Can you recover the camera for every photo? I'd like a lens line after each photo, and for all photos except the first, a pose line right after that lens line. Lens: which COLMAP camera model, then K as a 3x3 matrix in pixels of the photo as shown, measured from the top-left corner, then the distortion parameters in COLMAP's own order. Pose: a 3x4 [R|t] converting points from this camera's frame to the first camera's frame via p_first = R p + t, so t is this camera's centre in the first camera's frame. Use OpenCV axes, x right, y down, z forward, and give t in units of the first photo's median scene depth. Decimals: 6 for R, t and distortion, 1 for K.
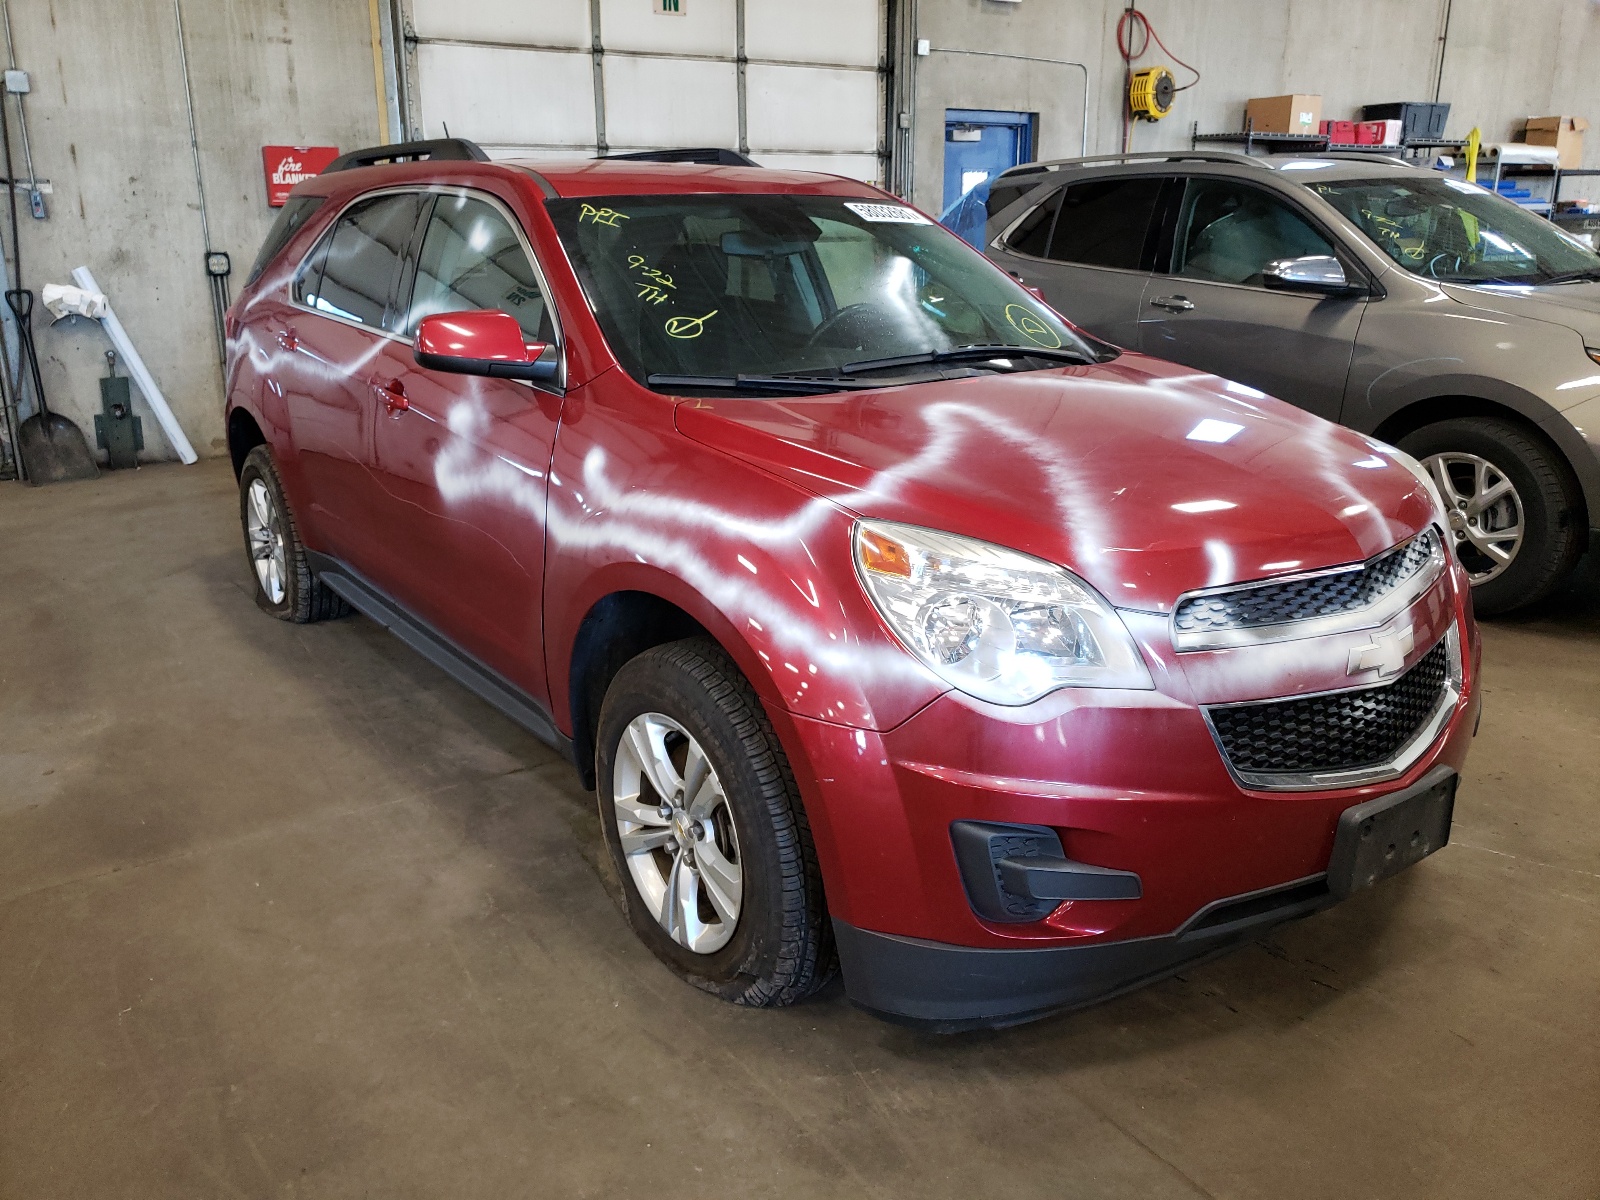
lens RADIAL K [[1213.7, 0, 799.7], [0, 1213.7, 554.3], [0, 0, 1]] dist [0.010776, 0.004857]
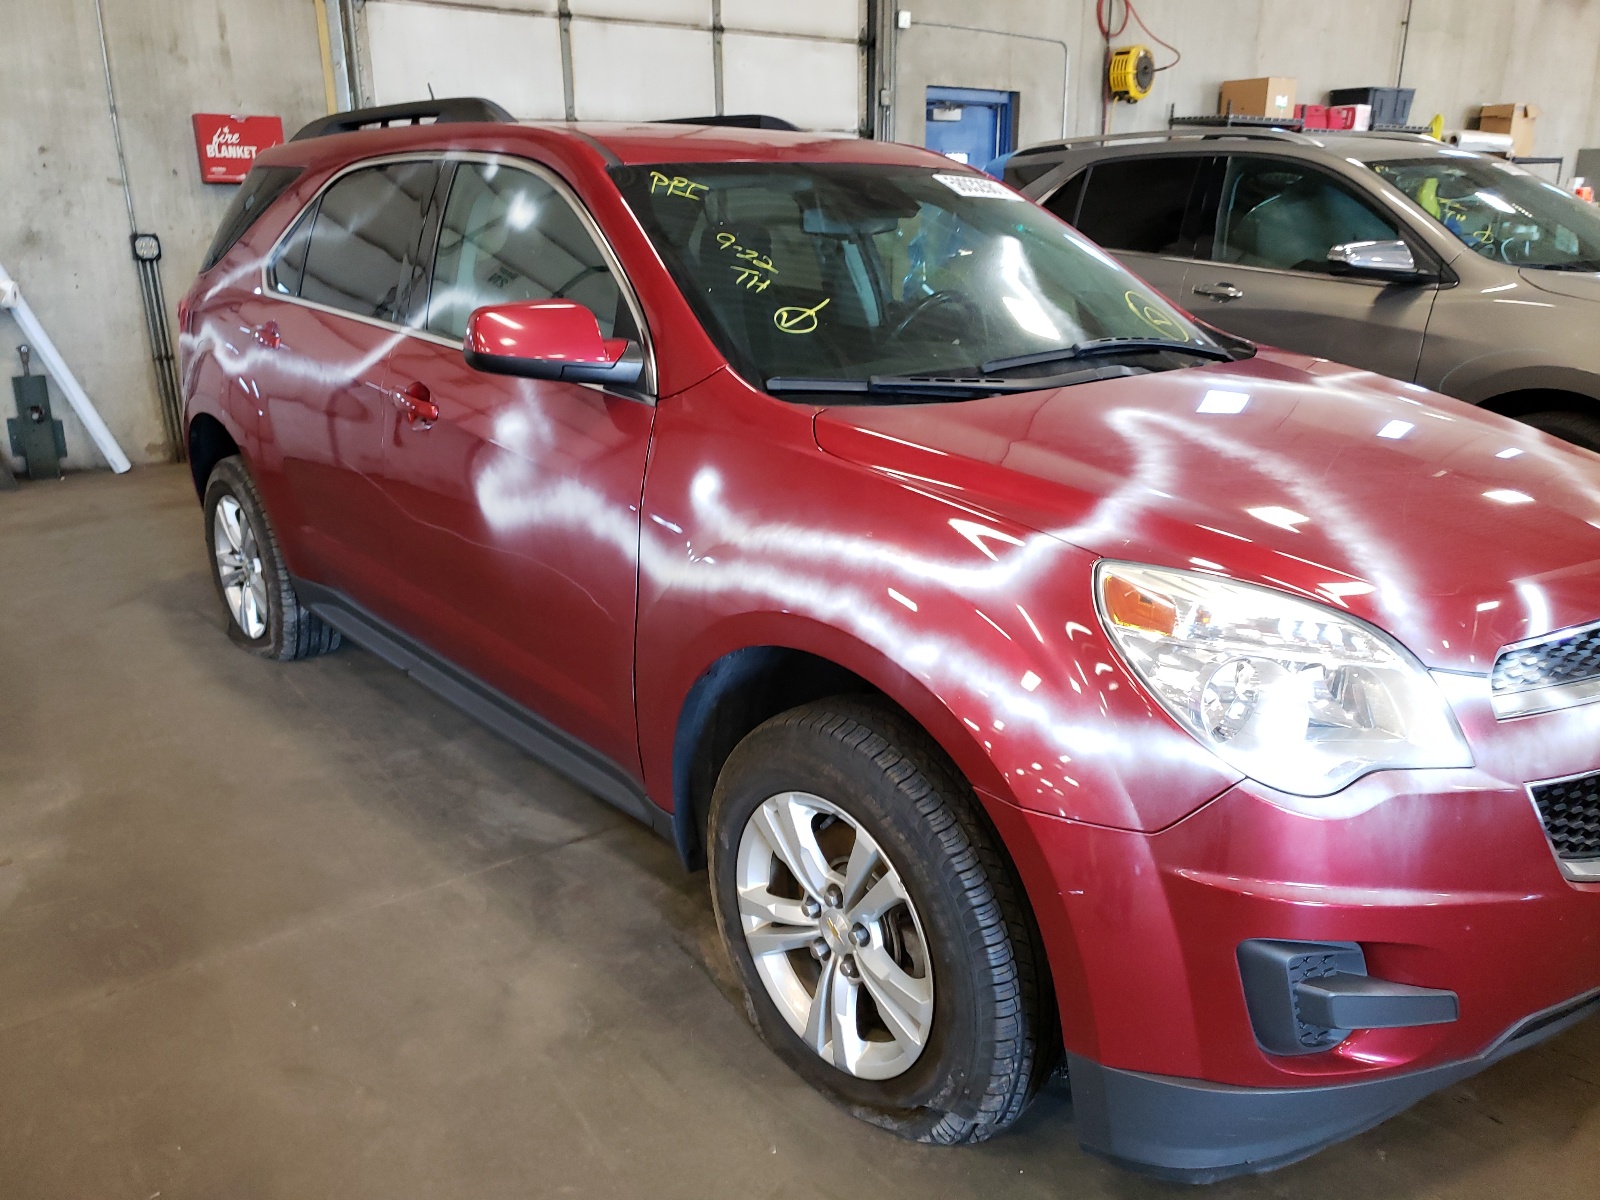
lens RADIAL K [[1235.5, 0, 850.8], [0, 1235.5, 593.3], [0, 0, 1]] dist [-0.011001, 0.046005]
pose [[0.996665, -0.020421, 0.079001, -0.093588], [0.017583, 0.999181, 0.036443, -0.021408], [-0.079681, -0.034933, 0.996208, 0.105592]]
